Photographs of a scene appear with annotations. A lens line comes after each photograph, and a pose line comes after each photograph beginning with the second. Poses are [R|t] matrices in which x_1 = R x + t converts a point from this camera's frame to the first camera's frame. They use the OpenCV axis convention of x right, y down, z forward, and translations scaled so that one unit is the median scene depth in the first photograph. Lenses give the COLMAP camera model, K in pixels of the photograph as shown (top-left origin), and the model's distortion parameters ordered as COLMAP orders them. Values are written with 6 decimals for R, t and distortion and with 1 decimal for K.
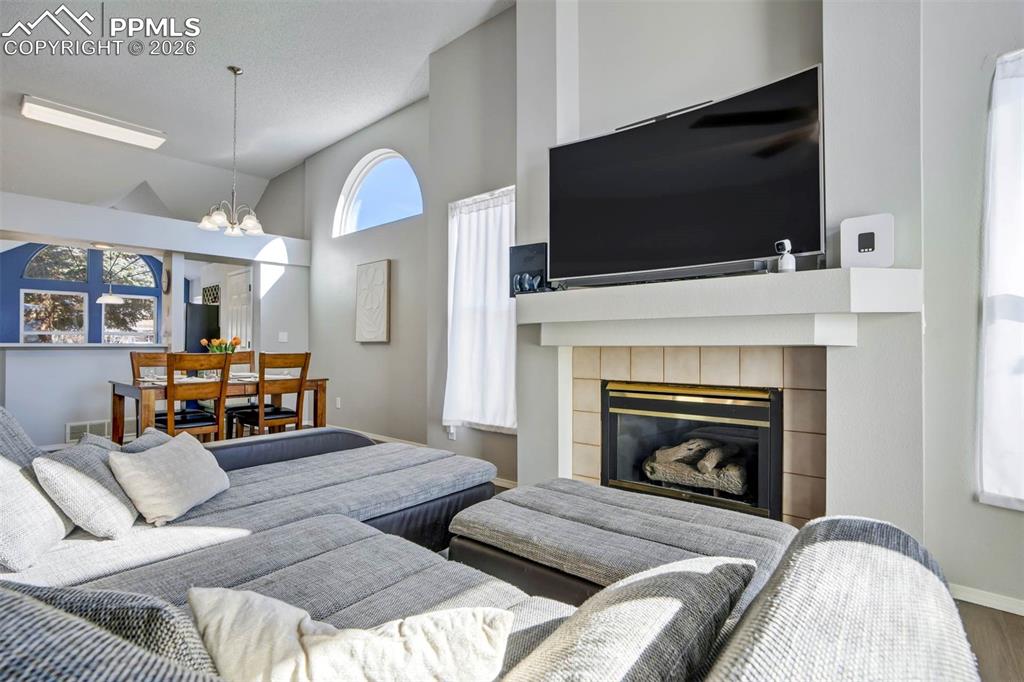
lens RADIAL K [[489.6, 0, 512.0], [0, 489.6, 341.0], [0, 0, 1]] dist [-0.028564, 0.001221]
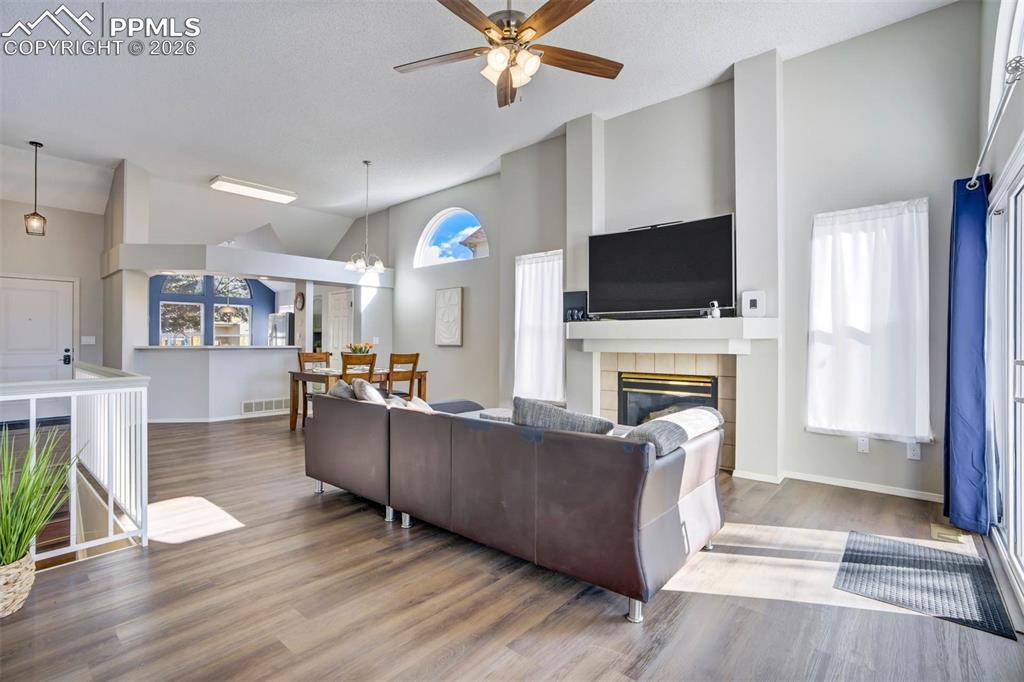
lens RADIAL K [[475.8, 0, 505.0], [0, 475.8, 337.0], [0, 0, 1]] dist [-0.063179, 0.031307]
pose [[0.999796, 0.004132, -0.019761, -0.121615], [-0.004164, 0.999990, -0.001602, -0.025572], [0.019754, 0.001683, 0.999803, -0.445475]]
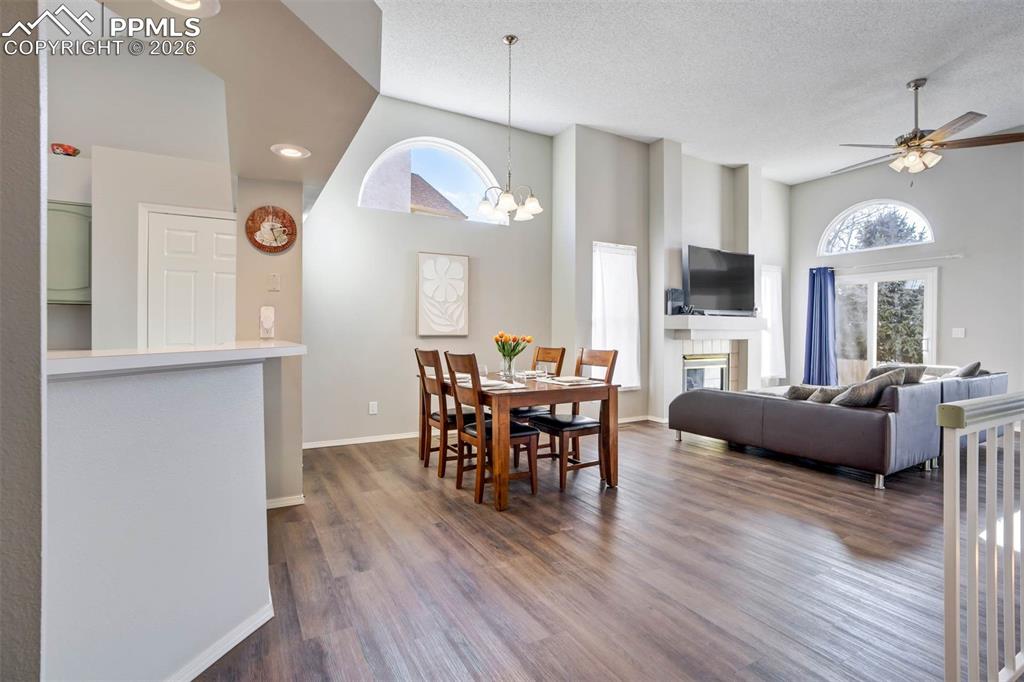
lens RADIAL K [[475.8, 0, 505.0], [0, 475.8, 337.0], [0, 0, 1]] dist [-0.063179, 0.031307]
pose [[0.354147, -0.008441, 0.935152, -1.410017], [-0.012302, 0.999831, 0.013683, -0.013067], [-0.935109, -0.016350, 0.353983, 0.685022]]
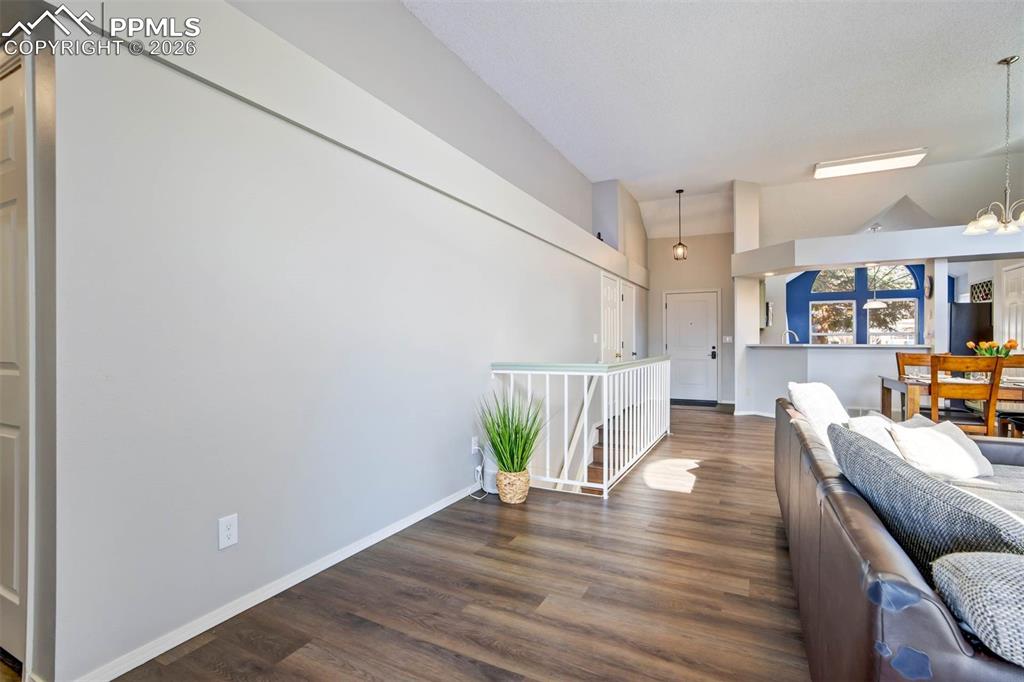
lens RADIAL K [[481.7, 0, 510.3], [0, 481.7, 339.0], [0, 0, 1]] dist [-0.064493, 0.033747]
pose [[0.219014, -0.002633, -0.975718, 0.122393], [0.005285, 0.999985, -0.001512, -0.013792], [0.975707, -0.004826, 0.219024, -0.179196]]
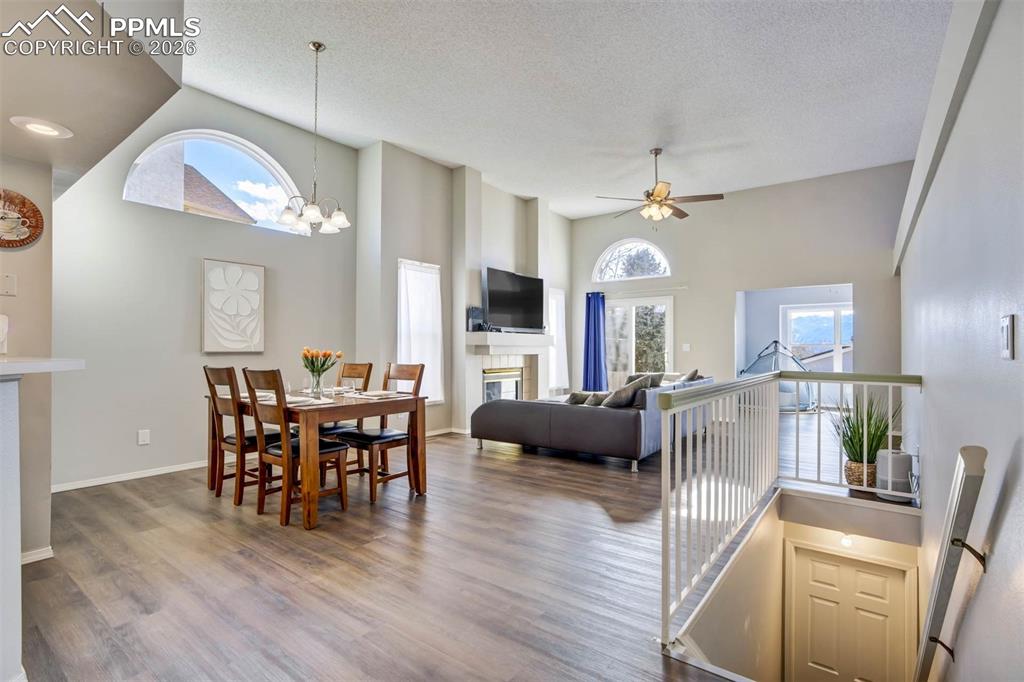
lens RADIAL K [[485.1, 0, 503.4], [0, 485.1, 348.5], [0, 0, 1]] dist [-0.064224, 0.031297]
pose [[-0.042348, 0.003038, 0.999098, -1.461175], [-0.007988, 0.999962, -0.003379, -0.007673], [-0.999071, -0.008123, -0.042322, 0.686353]]
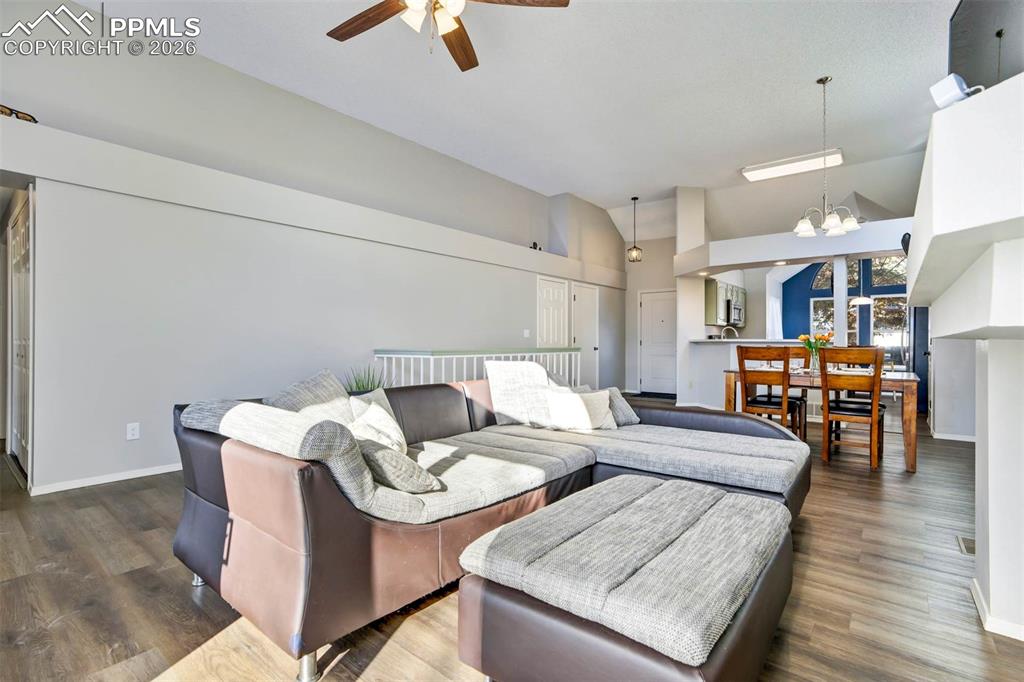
lens RADIAL K [[475.8, 0, 505.0], [0, 475.8, 337.0], [0, 0, 1]] dist [-0.063179, 0.031307]
pose [[0.008865, -0.007449, -0.999933, 0.431604], [0.002048, 0.999970, -0.007431, 0.008114], [0.999959, -0.001982, 0.008880, 0.282038]]
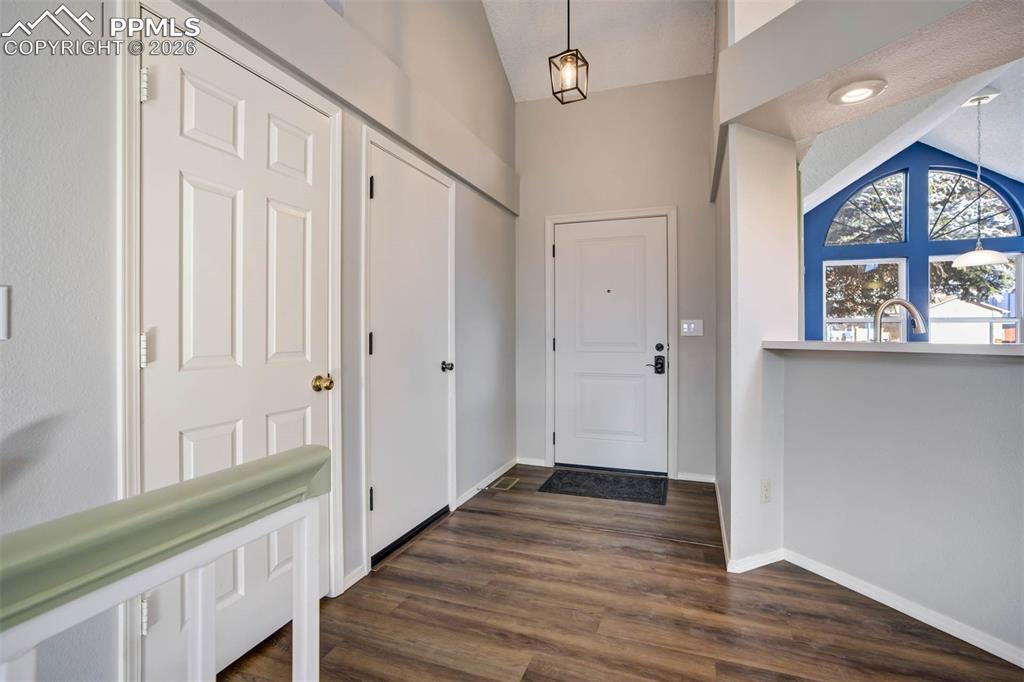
lens RADIAL K [[490.7, 0, 513.0], [0, 490.7, 330.0], [0, 0, 1]] dist [-0.003191, -0.000264]
pose [[0.347177, -0.003842, -0.937792, -0.897548], [0.004650, 0.999986, -0.002376, -0.006915], [0.937788, -0.003536, 0.347190, 0.532240]]
